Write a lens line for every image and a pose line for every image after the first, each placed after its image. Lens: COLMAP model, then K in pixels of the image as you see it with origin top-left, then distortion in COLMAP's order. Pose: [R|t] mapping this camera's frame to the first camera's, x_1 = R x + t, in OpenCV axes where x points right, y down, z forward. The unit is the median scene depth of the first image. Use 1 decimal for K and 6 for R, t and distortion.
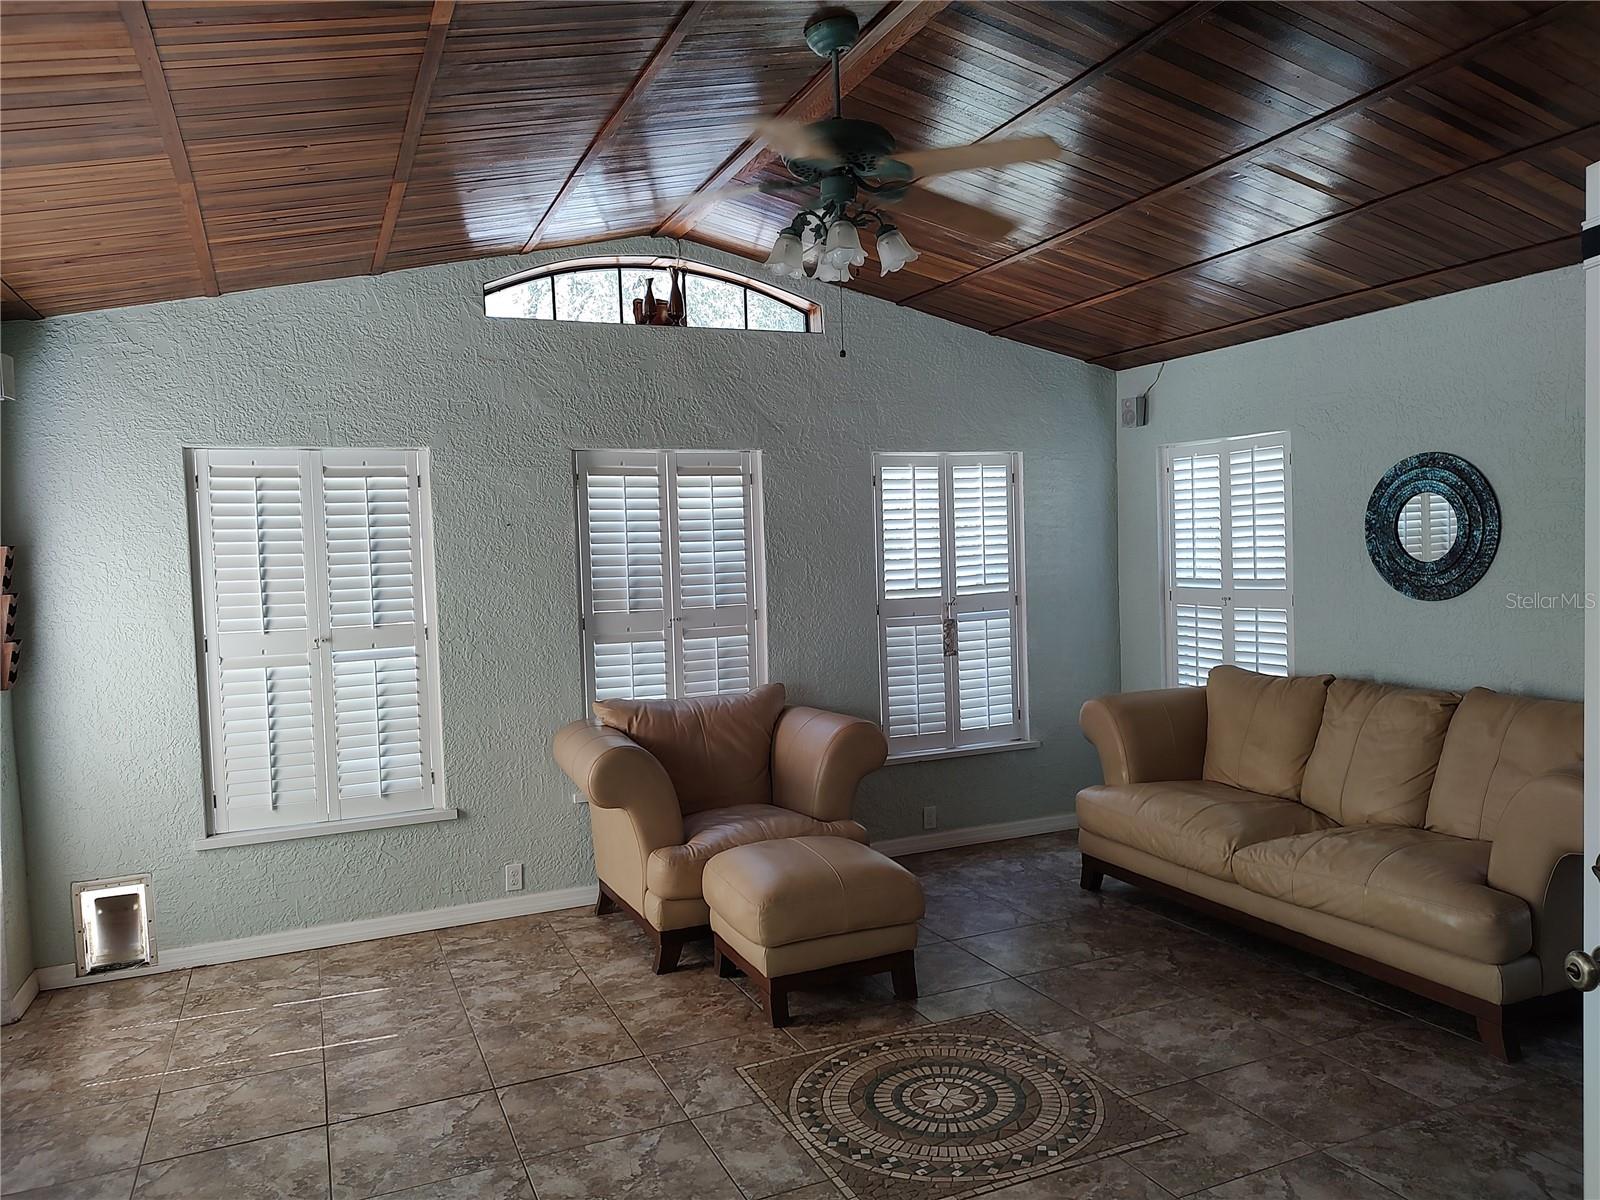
lens RADIAL K [[1150.8, 0, 805.9], [0, 1150.8, 604.6], [0, 0, 1]] dist [0.034891, -0.037058]
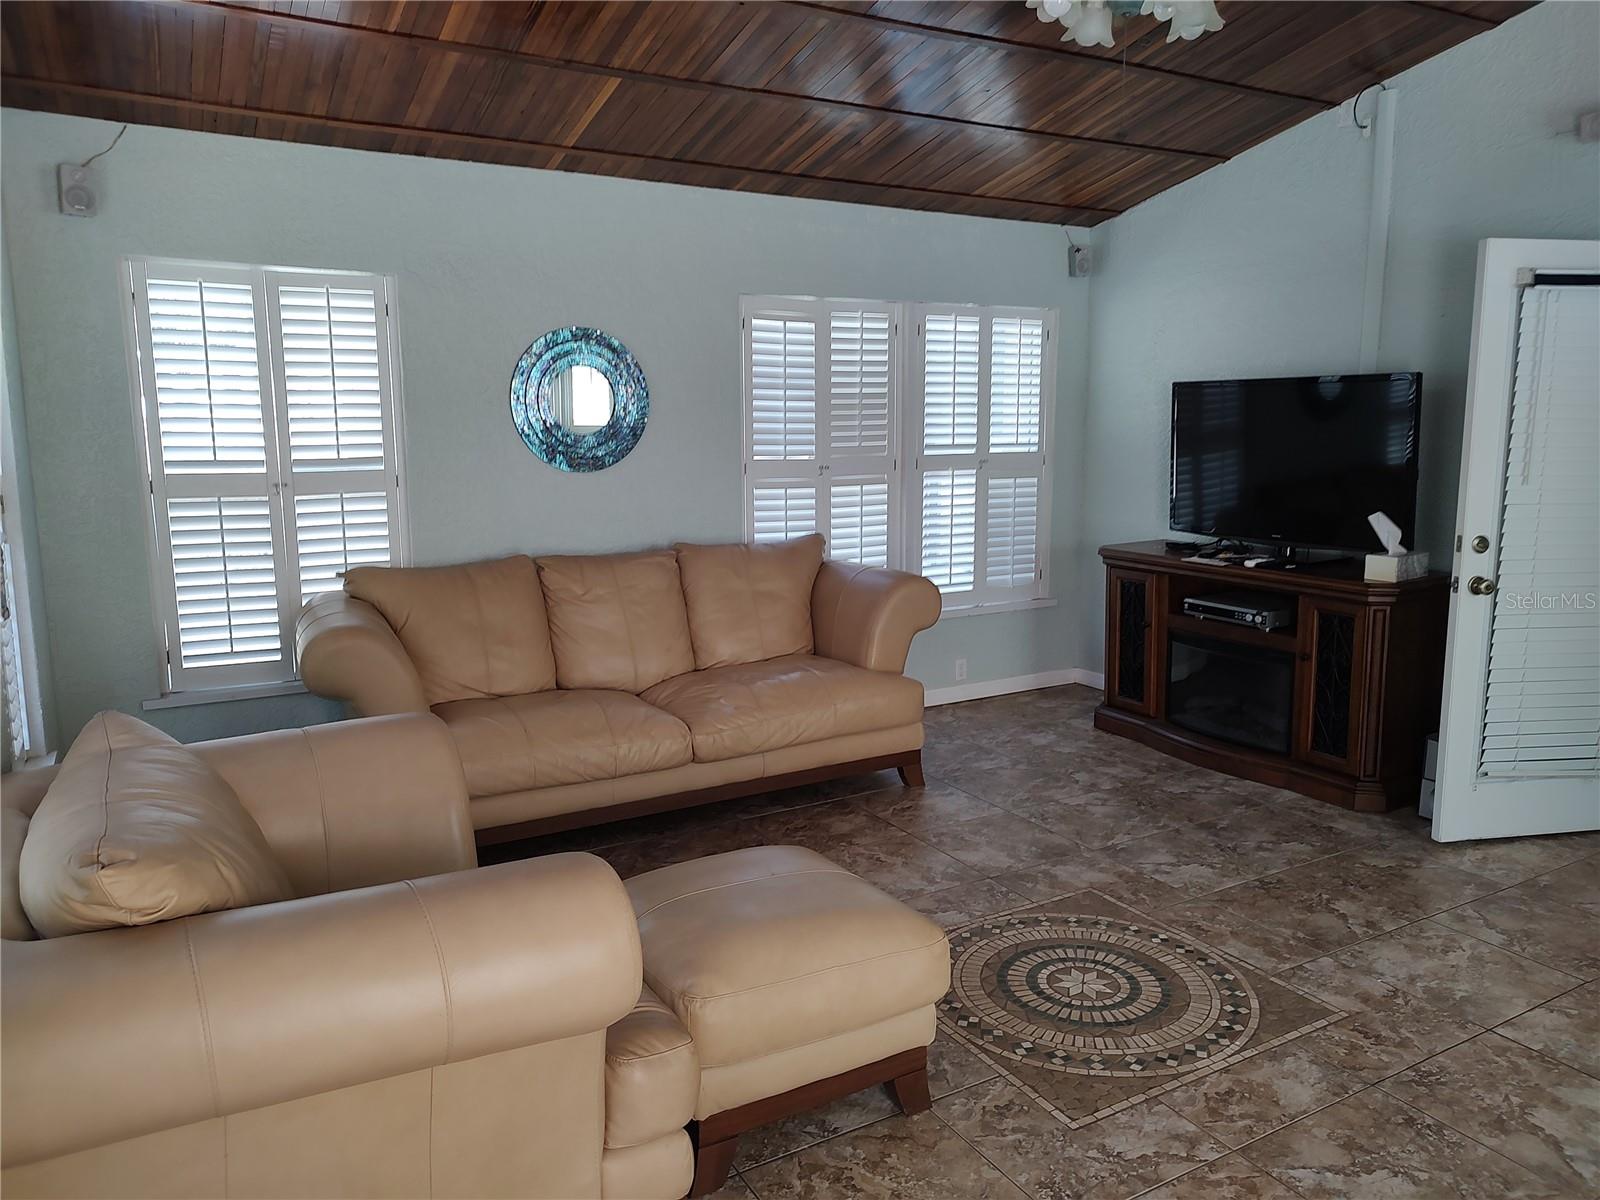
lens RADIAL K [[1150.8, 0, 804.6], [0, 1150.8, 597.0], [0, 0, 1]] dist [0.034891, -0.037058]
pose [[-0.099889, -0.117546, 0.988031, -1.296542], [0.047126, 0.991324, 0.122702, -0.028709], [-0.993882, 0.058818, -0.093483, 2.093057]]
